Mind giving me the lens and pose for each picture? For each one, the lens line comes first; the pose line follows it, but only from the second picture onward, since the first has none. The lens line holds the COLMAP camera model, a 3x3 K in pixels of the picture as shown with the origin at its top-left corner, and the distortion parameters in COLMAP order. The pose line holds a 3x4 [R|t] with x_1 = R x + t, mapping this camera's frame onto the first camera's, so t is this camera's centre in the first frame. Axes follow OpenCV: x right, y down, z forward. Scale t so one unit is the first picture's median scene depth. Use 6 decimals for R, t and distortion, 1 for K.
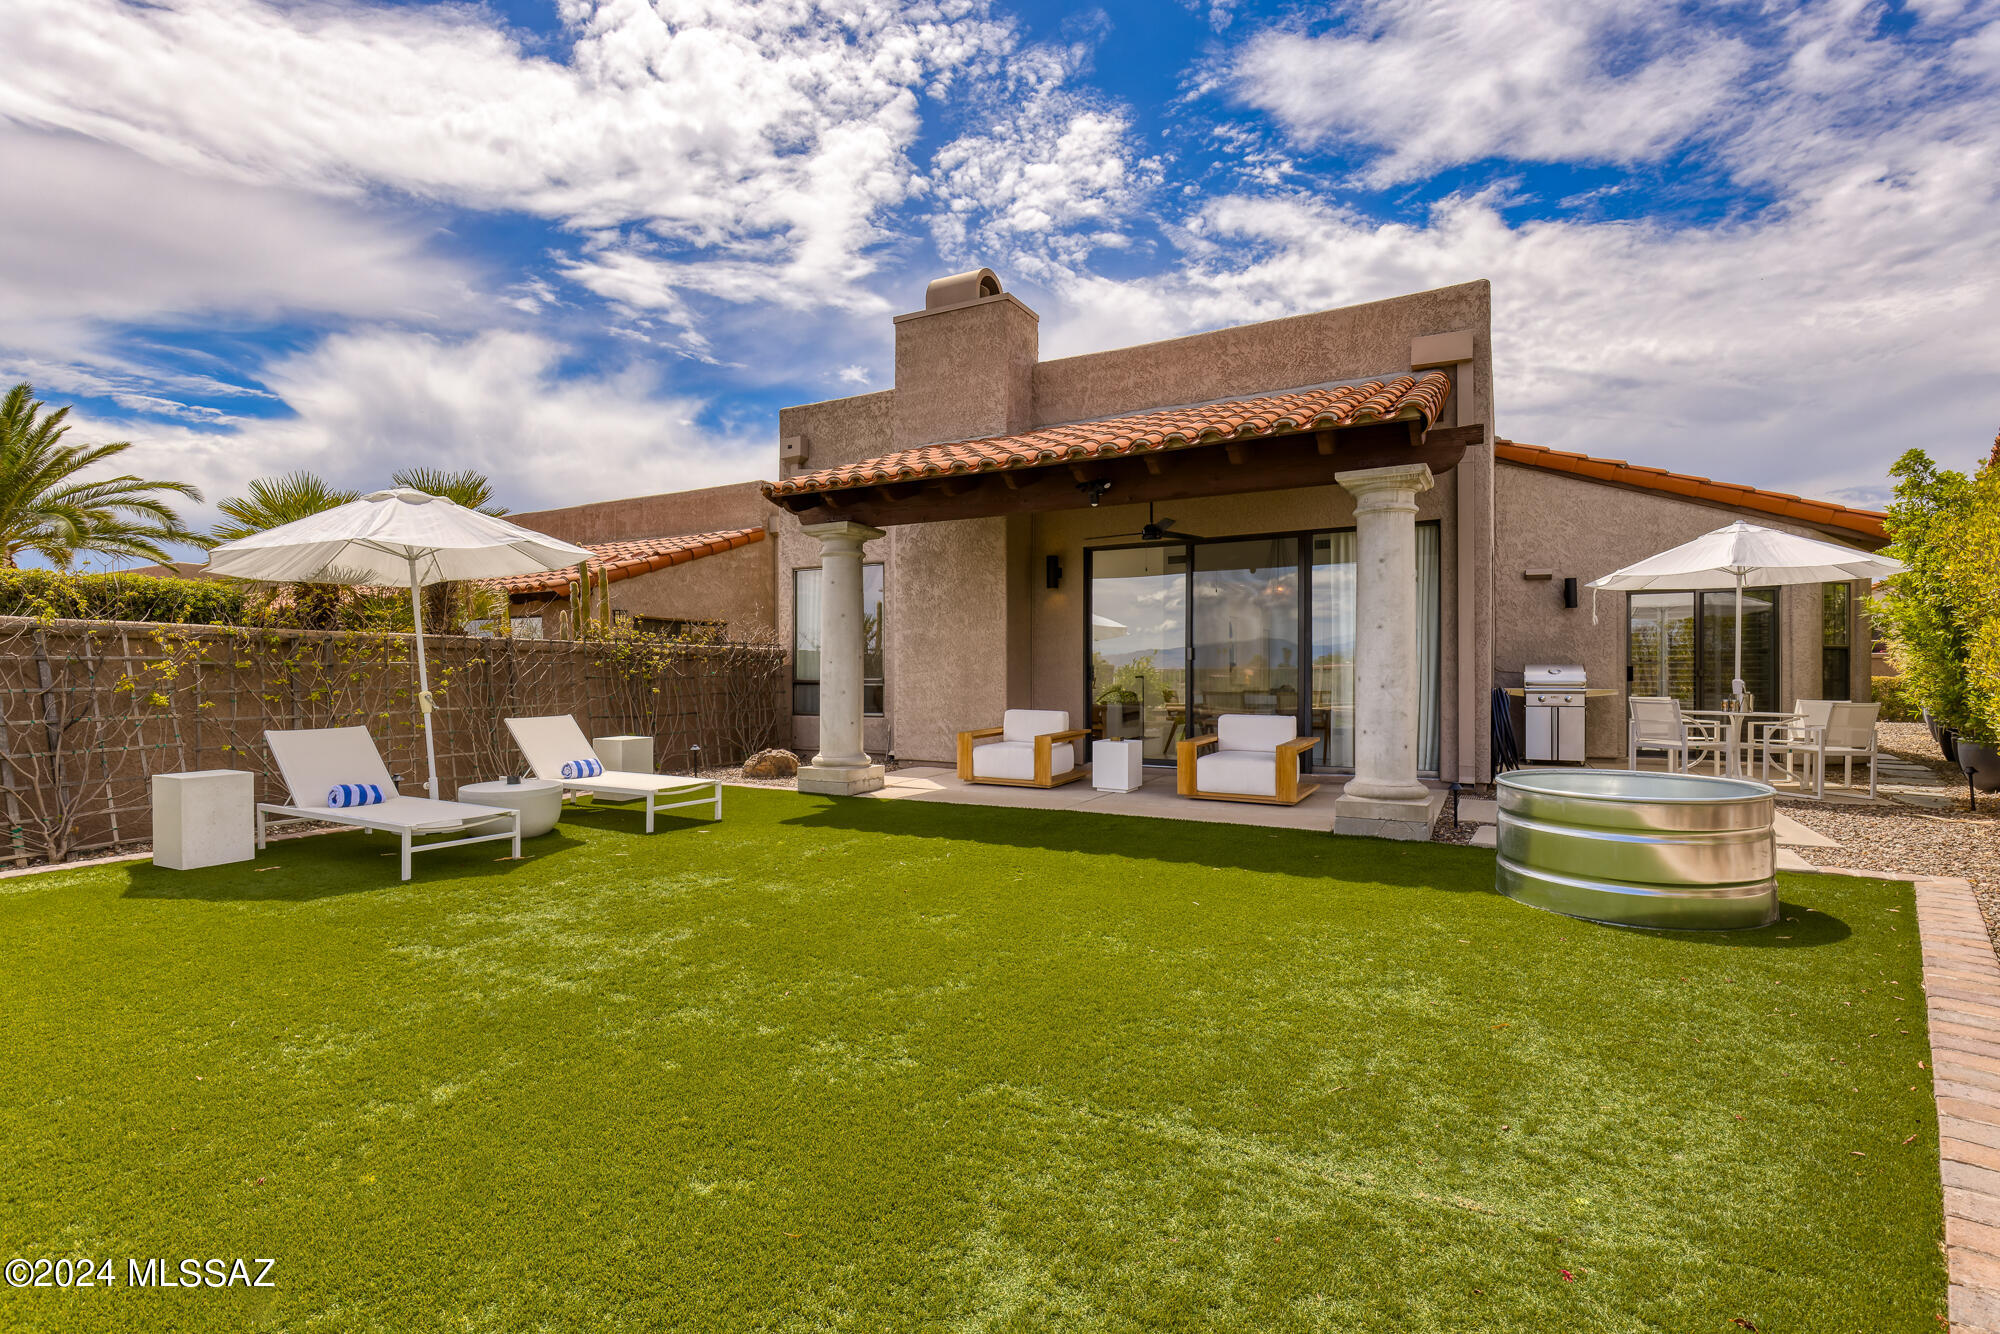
lens RADIAL K [[954.1, 0, 1001.2], [0, 954.1, 650.1], [0, 0, 1]] dist [-0.004137, 0.008486]
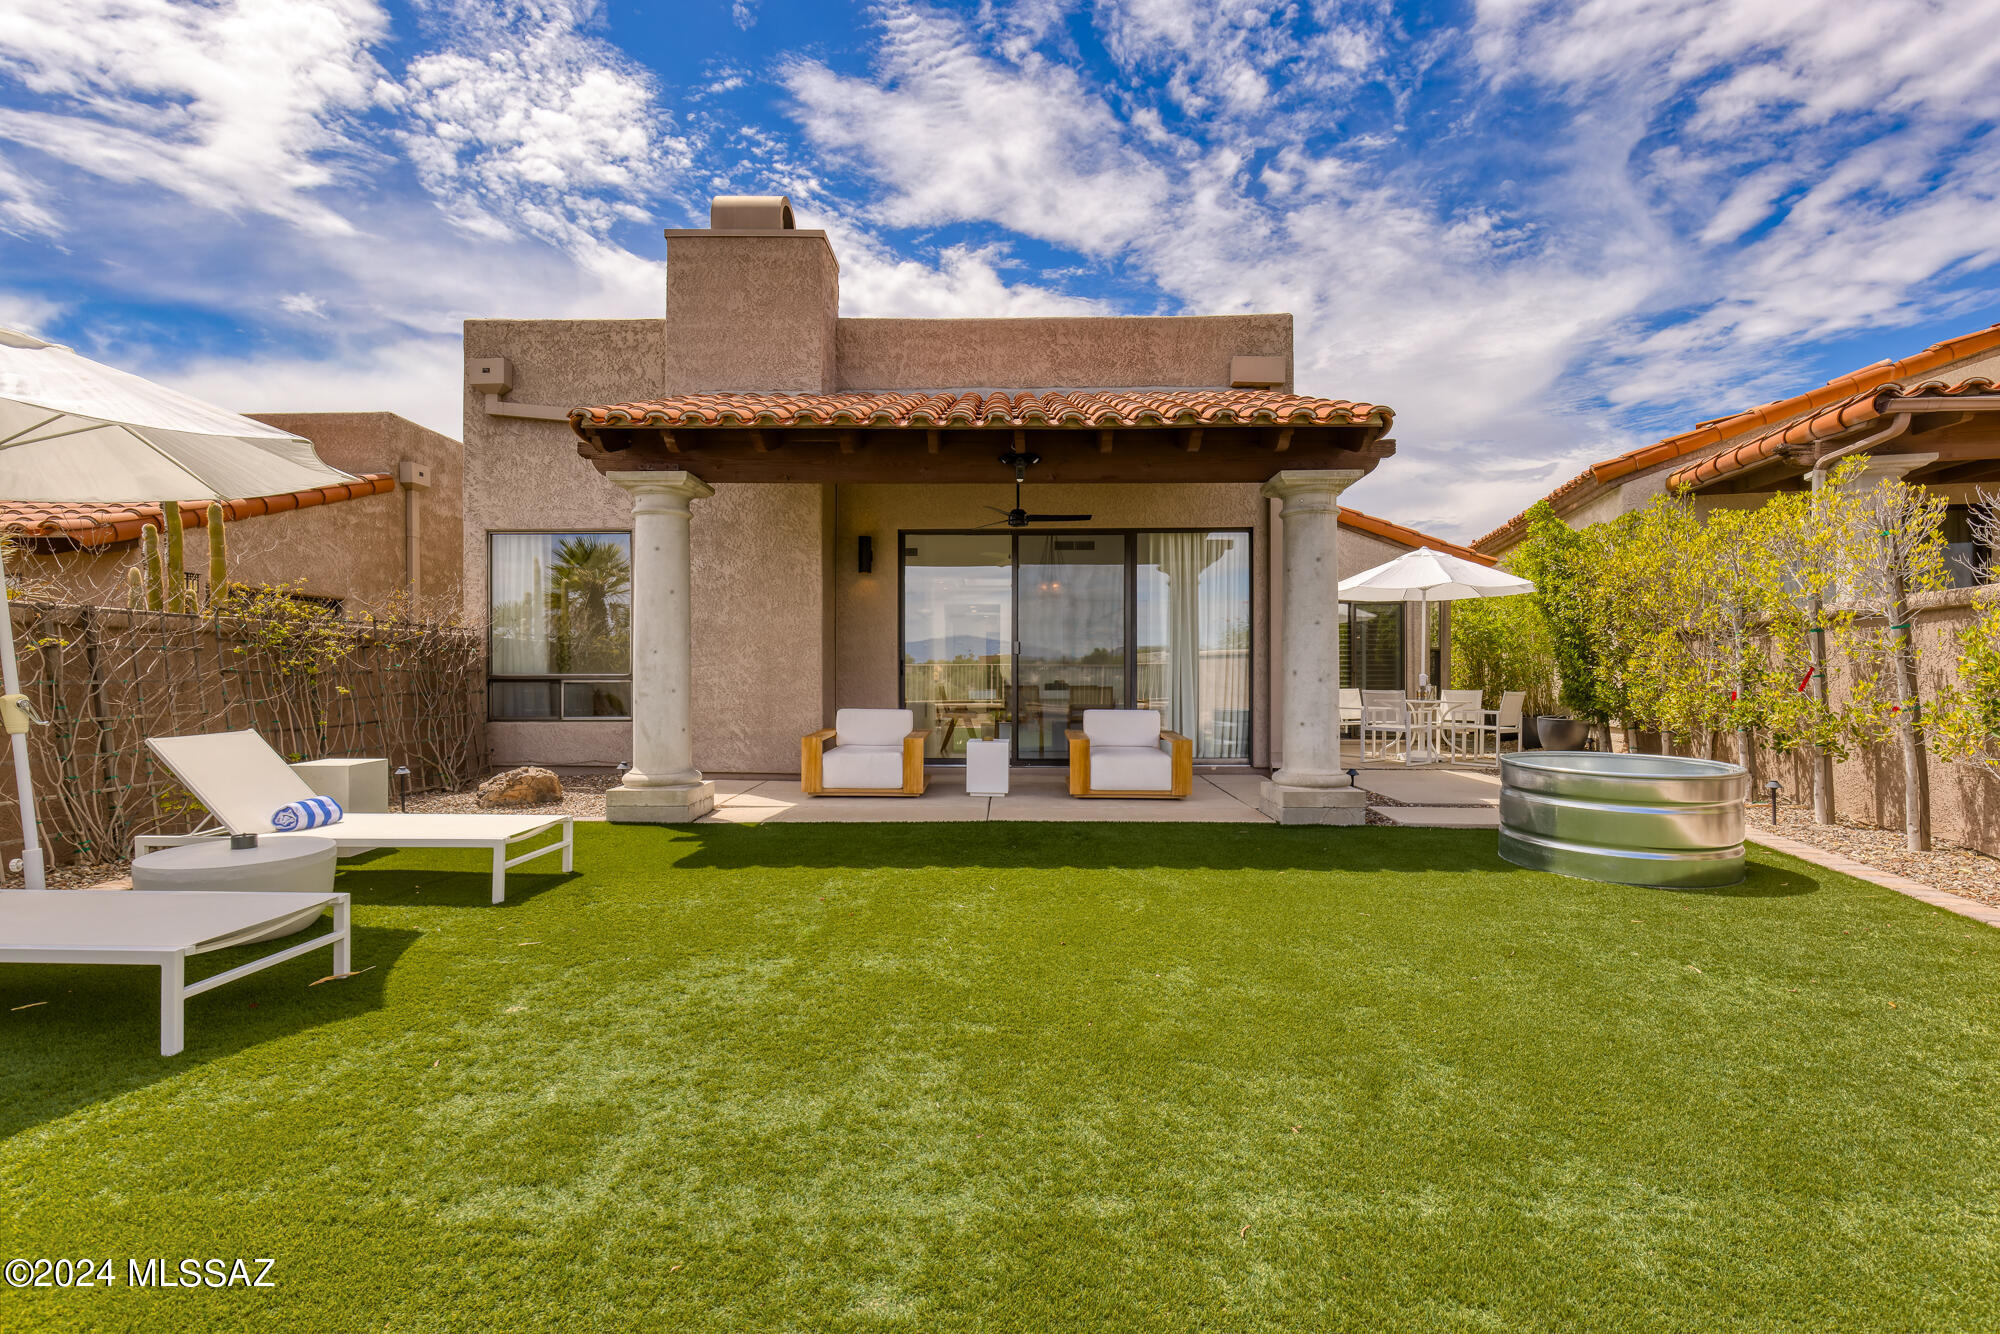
lens RADIAL K [[922.7, 0, 1000.0], [0, 922.7, 667.0], [0, 0, 1]] dist [0.016938, -0.005947]
pose [[0.879581, 0.003396, 0.475737, -0.209838], [-0.013474, 0.999751, 0.017776, 0.005099], [-0.475558, -0.022045, 0.879408, 0.145568]]
